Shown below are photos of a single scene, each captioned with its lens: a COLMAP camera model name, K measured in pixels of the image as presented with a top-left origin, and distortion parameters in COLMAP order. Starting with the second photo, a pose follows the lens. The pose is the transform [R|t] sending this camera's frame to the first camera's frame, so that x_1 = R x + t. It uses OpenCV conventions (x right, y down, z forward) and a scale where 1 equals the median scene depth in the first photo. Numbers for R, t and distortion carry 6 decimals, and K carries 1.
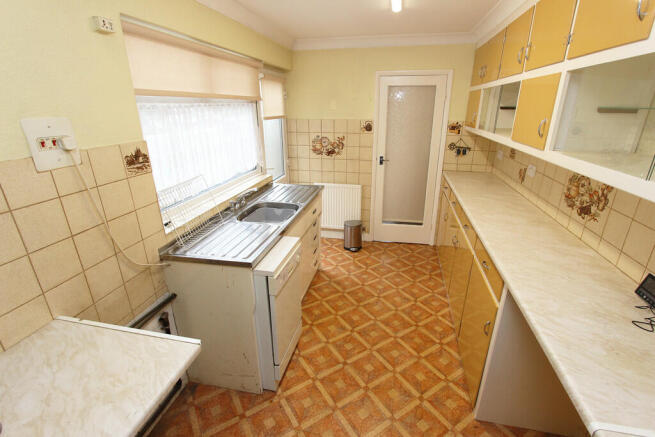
lens RADIAL K [[304.4, 0, 332.5], [0, 304.4, 218.3], [0, 0, 1]] dist [-0.015235, 0.003186]
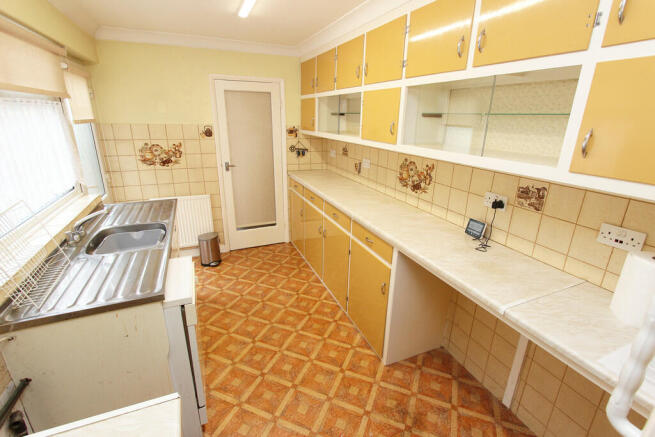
lens RADIAL K [[304.4, 0, 333.2], [0, 304.4, 217.9], [0, 0, 1]] dist [-0.015235, 0.003186]
pose [[0.813517, -0.165556, 0.557477, -0.192645], [0.179160, 0.983345, 0.030584, 0.001935], [-0.553255, 0.074997, 0.829629, 0.037194]]
